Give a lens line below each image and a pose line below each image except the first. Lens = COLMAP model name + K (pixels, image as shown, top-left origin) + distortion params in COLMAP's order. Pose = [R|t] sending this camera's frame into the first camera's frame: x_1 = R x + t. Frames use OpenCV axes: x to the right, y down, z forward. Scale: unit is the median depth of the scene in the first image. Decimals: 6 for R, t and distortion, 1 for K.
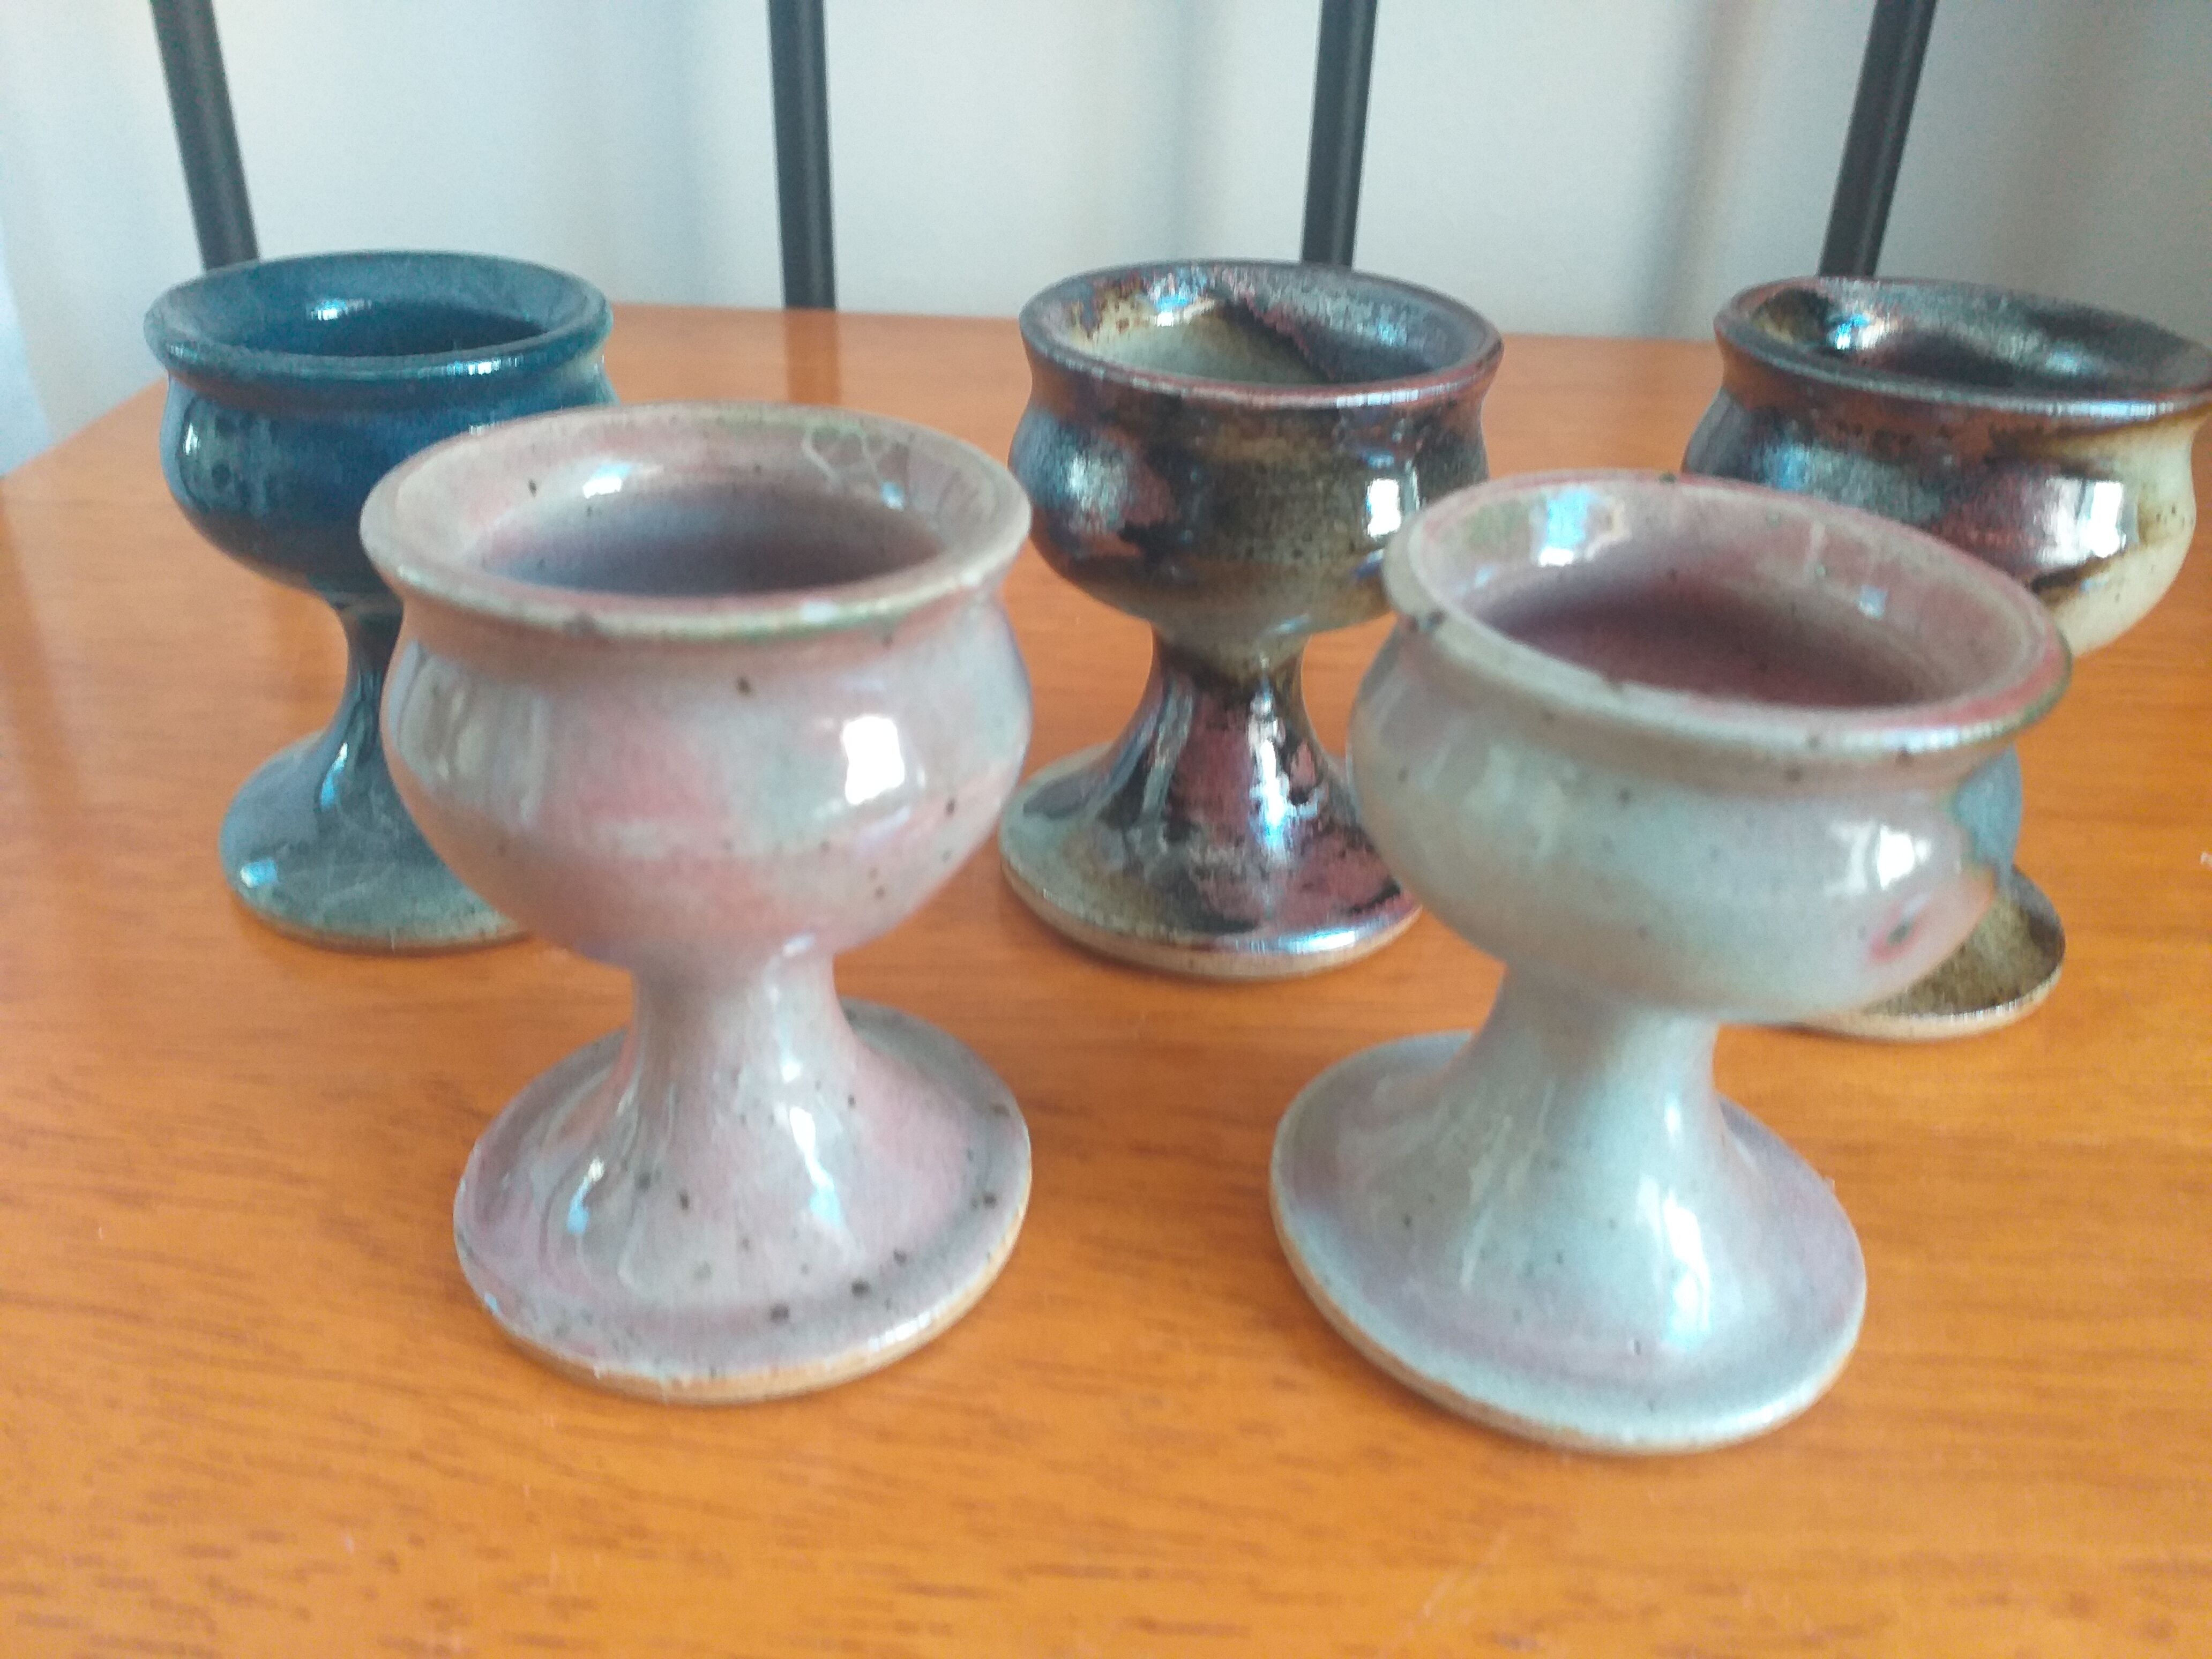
lens RADIAL K [[1795.4, 0, 1106.0], [0, 1795.4, 829.5], [0, 0, 1]] dist [0.057052, -0.000248]
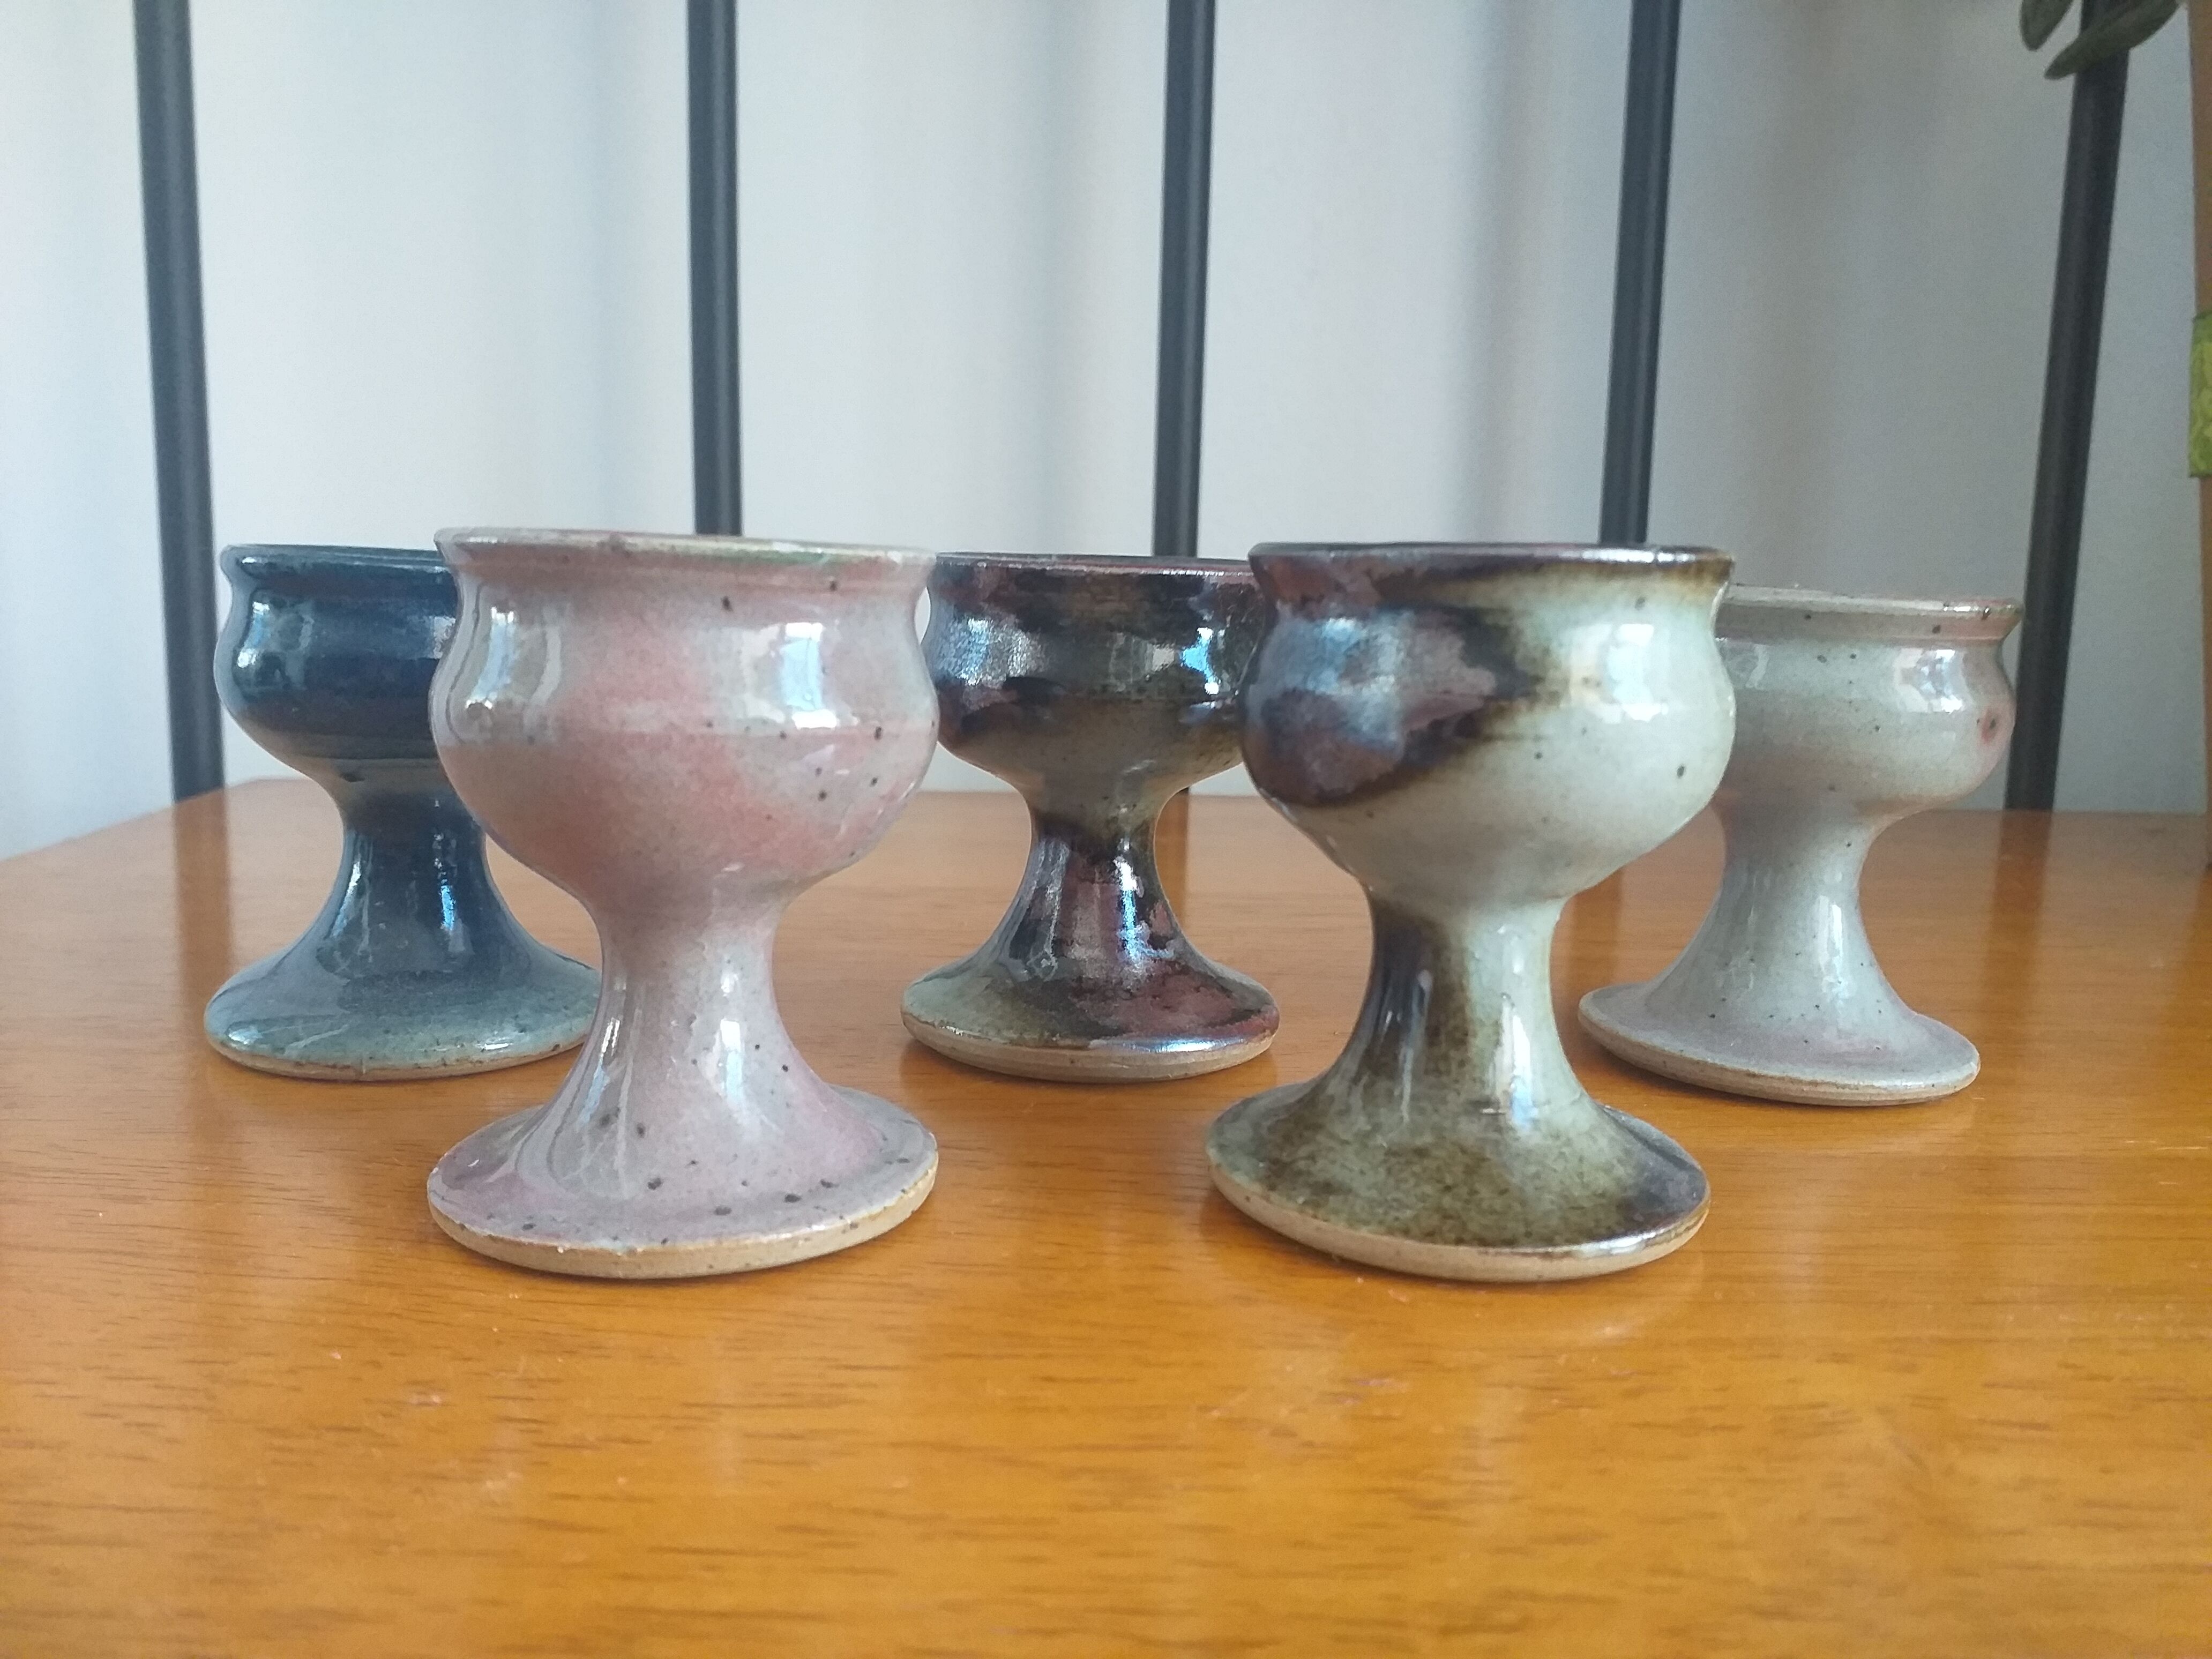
lens RADIAL K [[1769.5, 0, 1125.3], [0, 1769.5, 835.4], [0, 0, 1]] dist [0.060740, -0.008729]
pose [[0.996320, -0.019239, 0.083519, -0.014636], [0.047821, 0.933478, -0.355433, 0.467852], [-0.071125, 0.358119, 0.930963, -0.166438]]
